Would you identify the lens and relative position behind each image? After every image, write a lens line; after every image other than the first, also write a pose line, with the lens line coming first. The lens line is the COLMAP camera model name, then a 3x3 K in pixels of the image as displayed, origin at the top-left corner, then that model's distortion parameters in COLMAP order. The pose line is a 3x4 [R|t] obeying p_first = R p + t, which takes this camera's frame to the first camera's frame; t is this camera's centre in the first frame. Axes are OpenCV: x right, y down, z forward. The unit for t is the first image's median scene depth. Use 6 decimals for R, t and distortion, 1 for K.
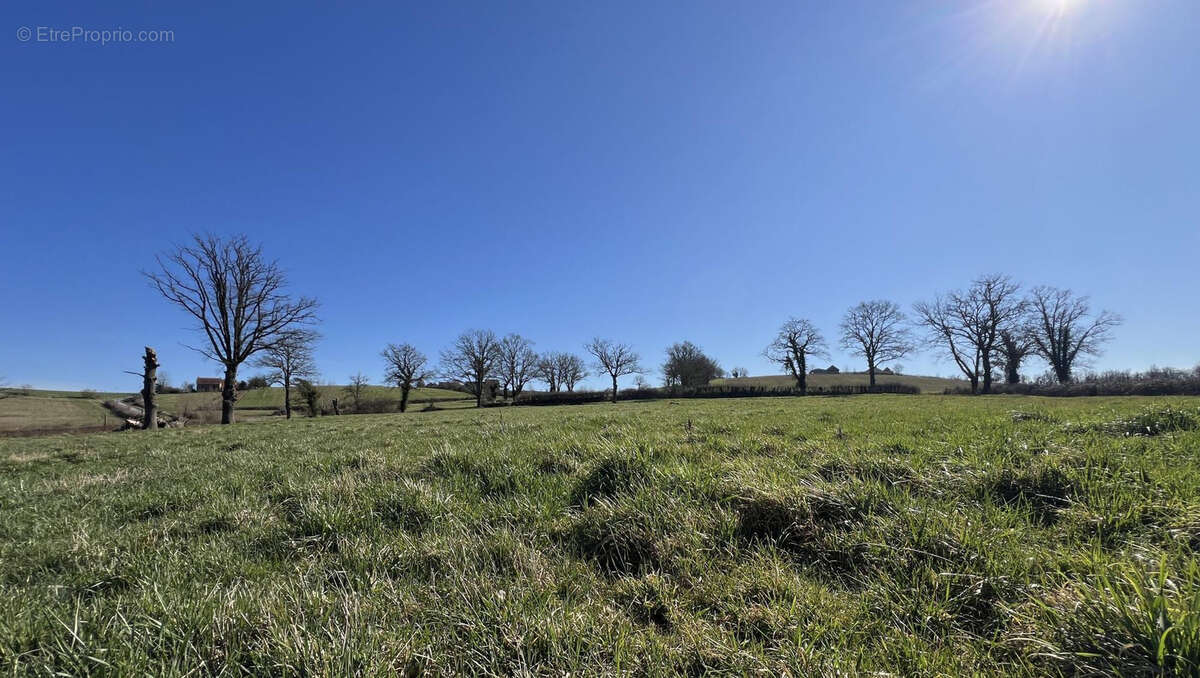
lens RADIAL K [[566.5, 0, 648.5], [0, 566.5, 385.4], [0, 0, 1]] dist [0.000087, -0.000102]
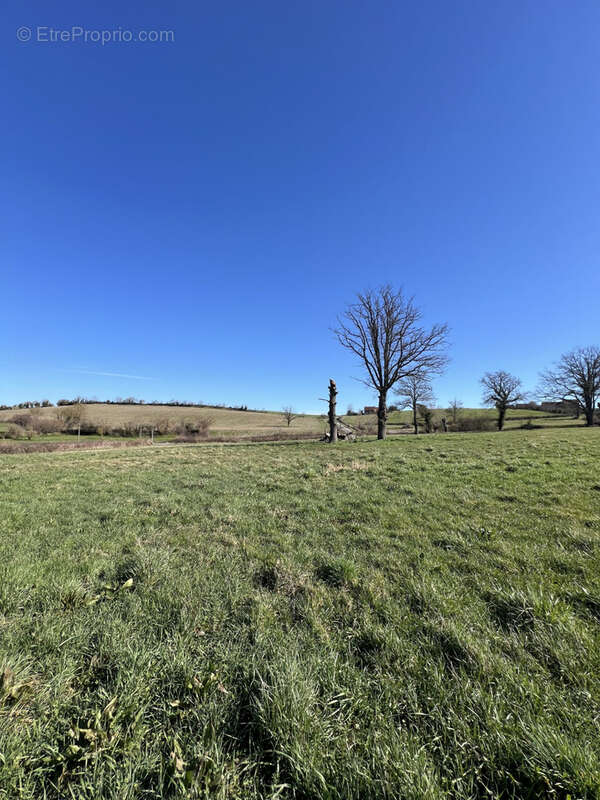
lens RADIAL K [[595.4, 0, 300.0], [0, 595.4, 400.0], [0, 0, 1]] dist [-0.000324, -0.000172]
pose [[0.714228, -0.028568, -0.699330, 0.076711], [0.024976, 0.999571, -0.015325, -0.002154], [0.699467, -0.006521, 0.714635, -0.099920]]
